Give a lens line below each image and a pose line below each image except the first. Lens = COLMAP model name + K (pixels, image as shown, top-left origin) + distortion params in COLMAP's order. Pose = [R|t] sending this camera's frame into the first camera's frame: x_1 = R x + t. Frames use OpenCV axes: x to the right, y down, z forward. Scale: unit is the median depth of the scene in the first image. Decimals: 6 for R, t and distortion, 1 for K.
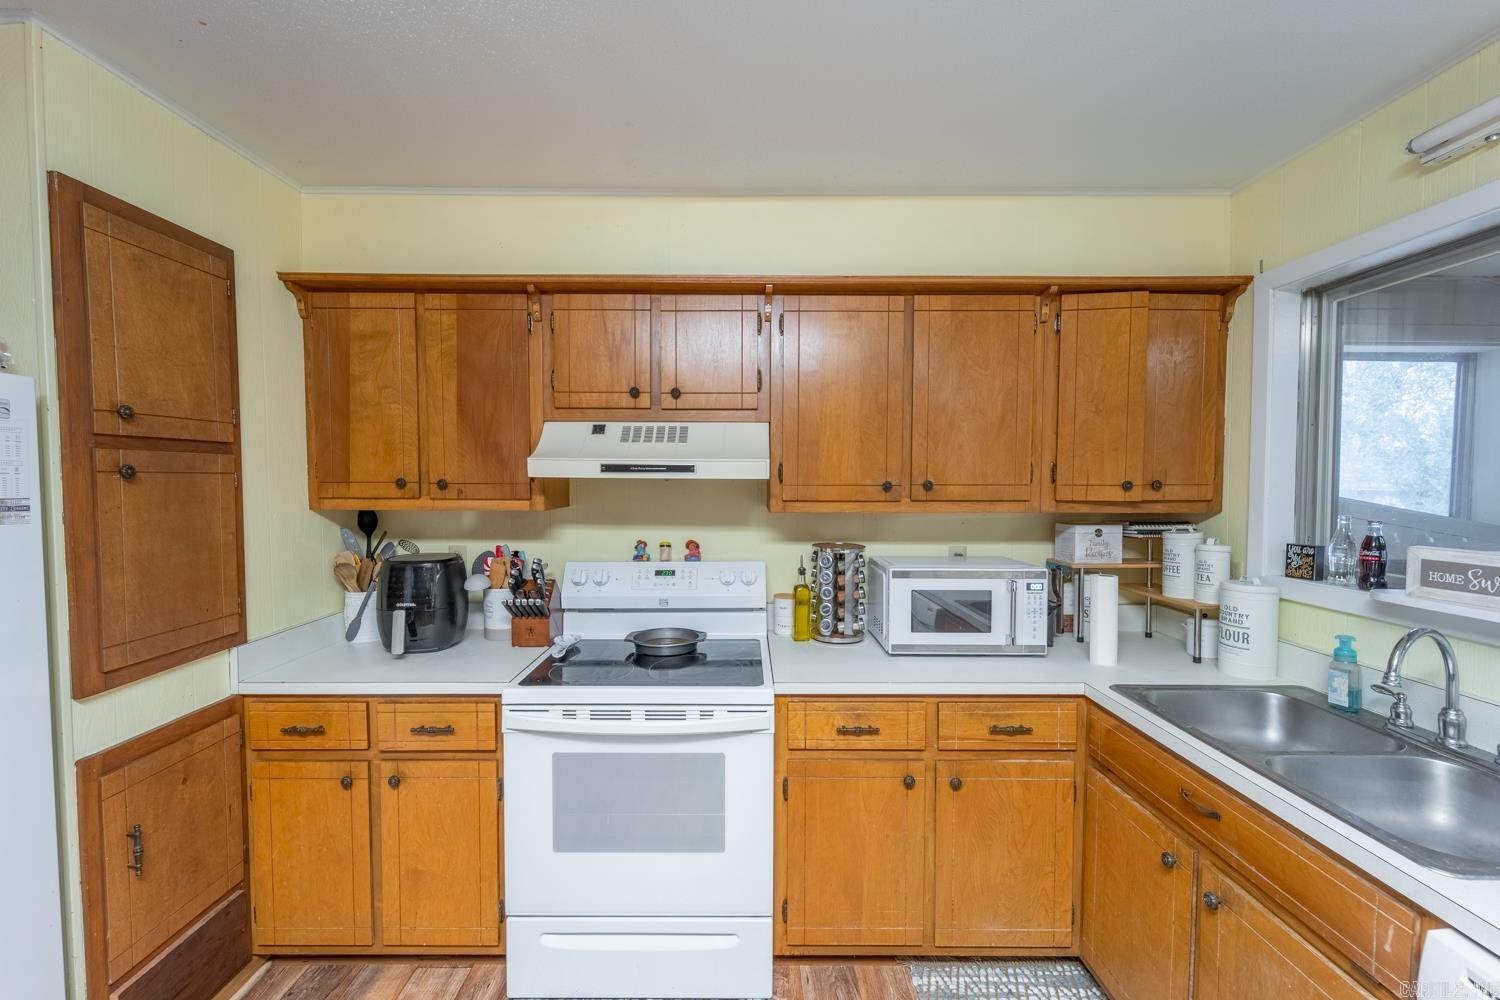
lens RADIAL K [[608.0, 0, 750.0], [0, 608.0, 500.0], [0, 0, 1]] dist [0.003699, 0.000479]
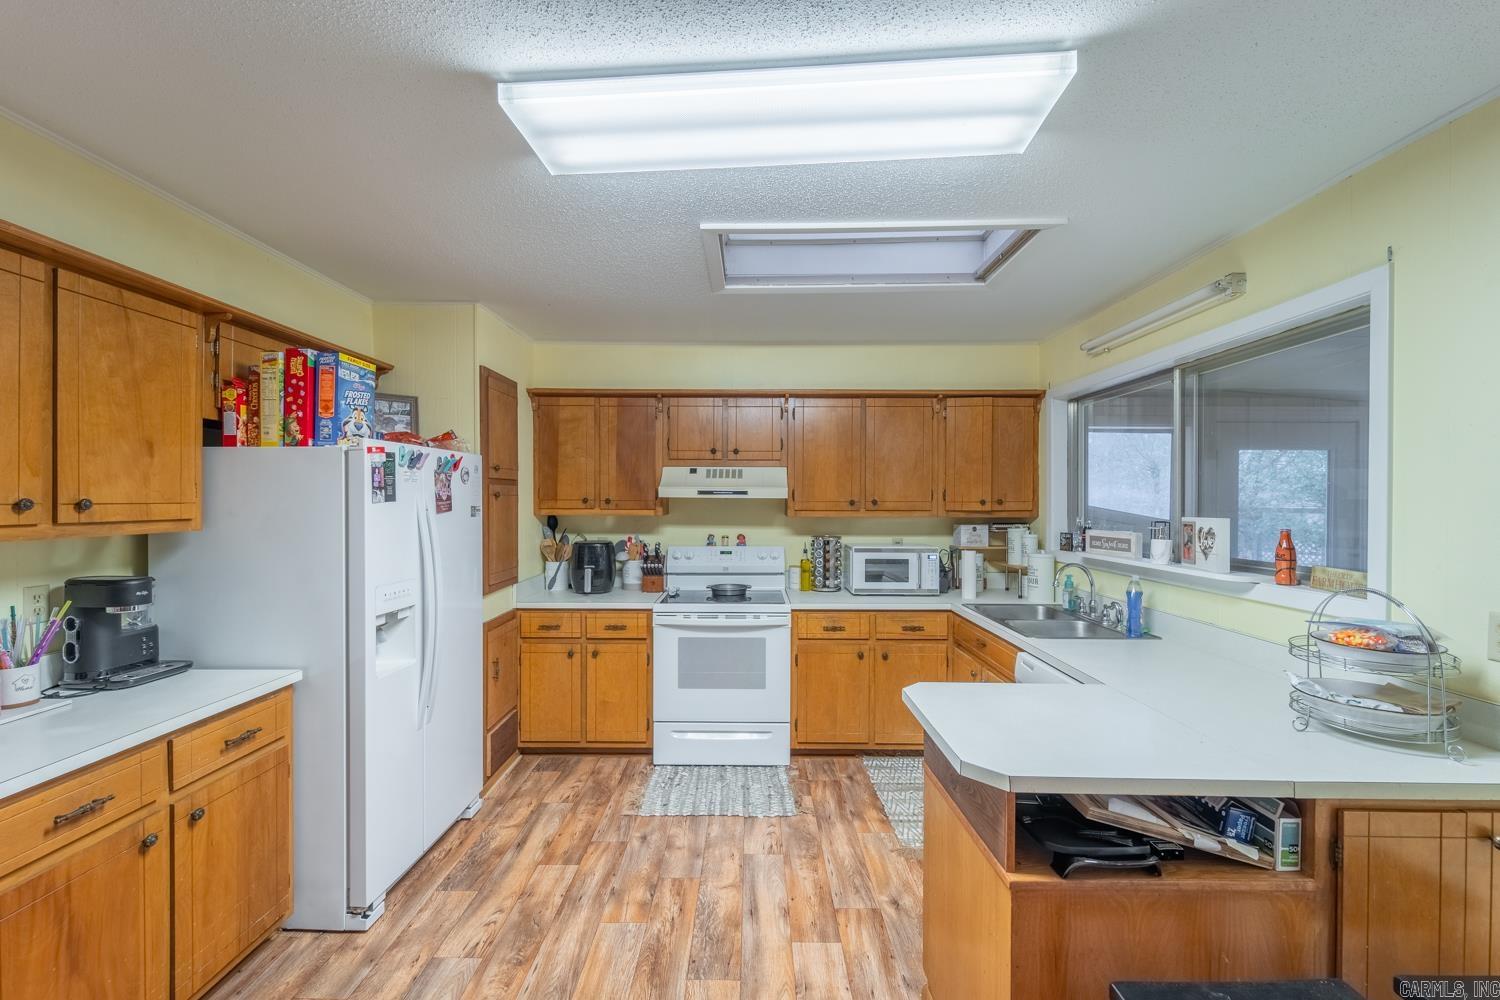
lens RADIAL K [[600.1, 0, 750.0], [0, 600.1, 500.0], [0, 0, 1]] dist [-0.001241, -0.000278]
pose [[0.999943, 0.000969, -0.010664, -0.060631], [-0.001309, 0.999488, -0.031981, 0.028361], [0.010627, 0.031993, 0.999432, -0.800230]]
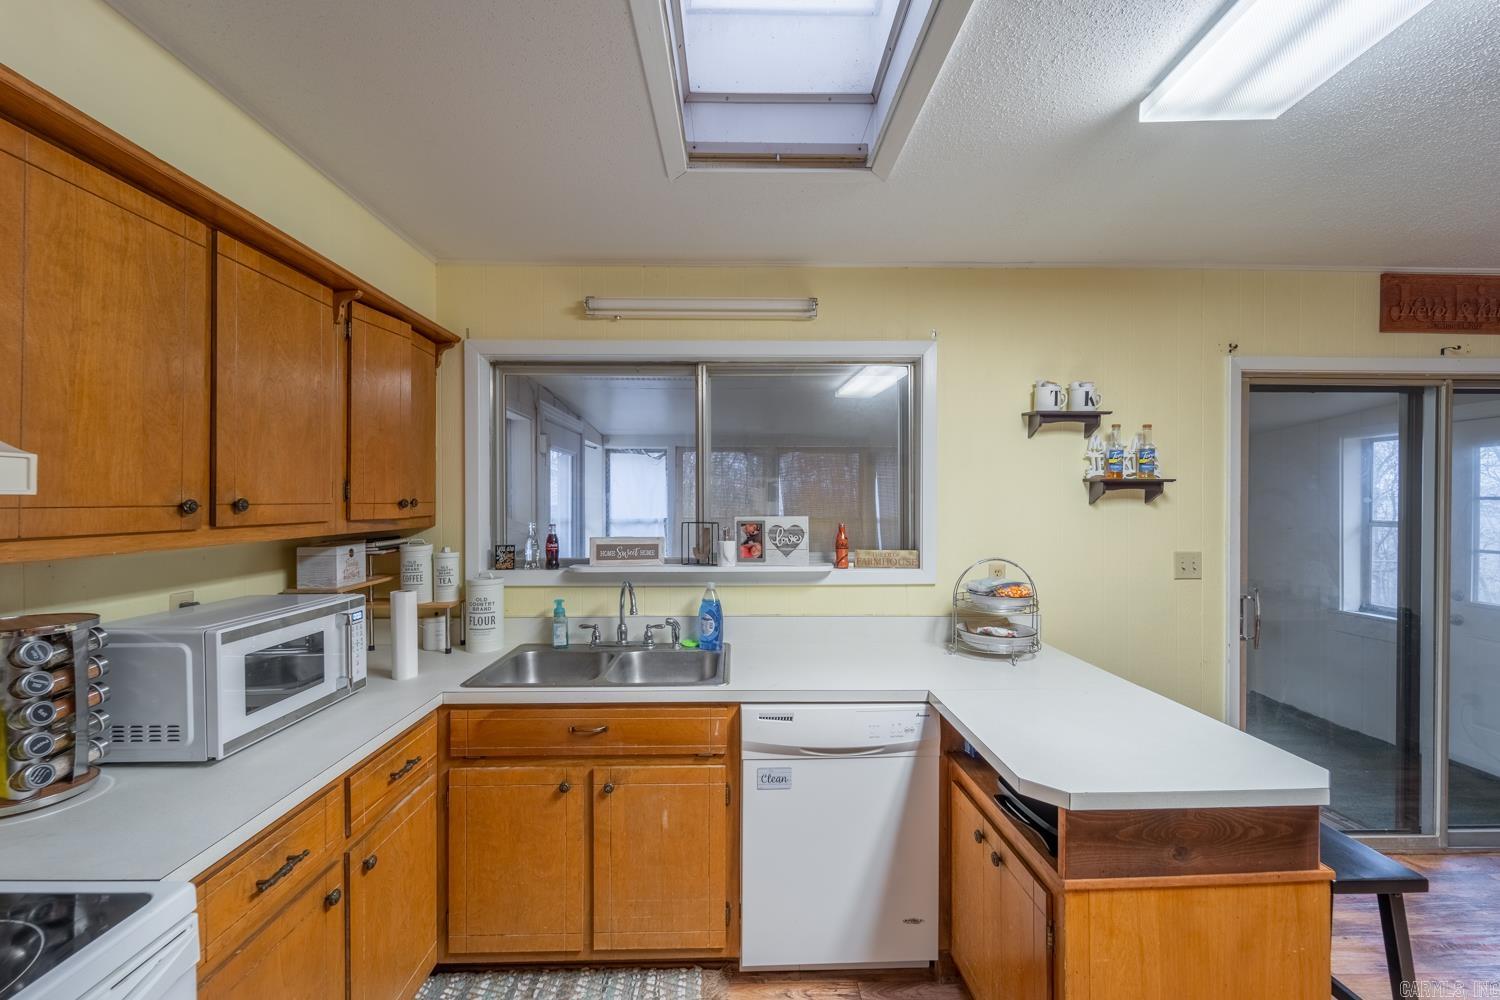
lens RADIAL K [[608.0, 0, 750.0], [0, 608.0, 500.0], [0, 0, 1]] dist [0.003699, 0.000479]
pose [[-0.019267, -0.001595, 0.999813, -0.436147], [0.030774, 0.999524, 0.002188, -0.013321], [-0.999341, 0.030810, -0.019208, 0.416716]]
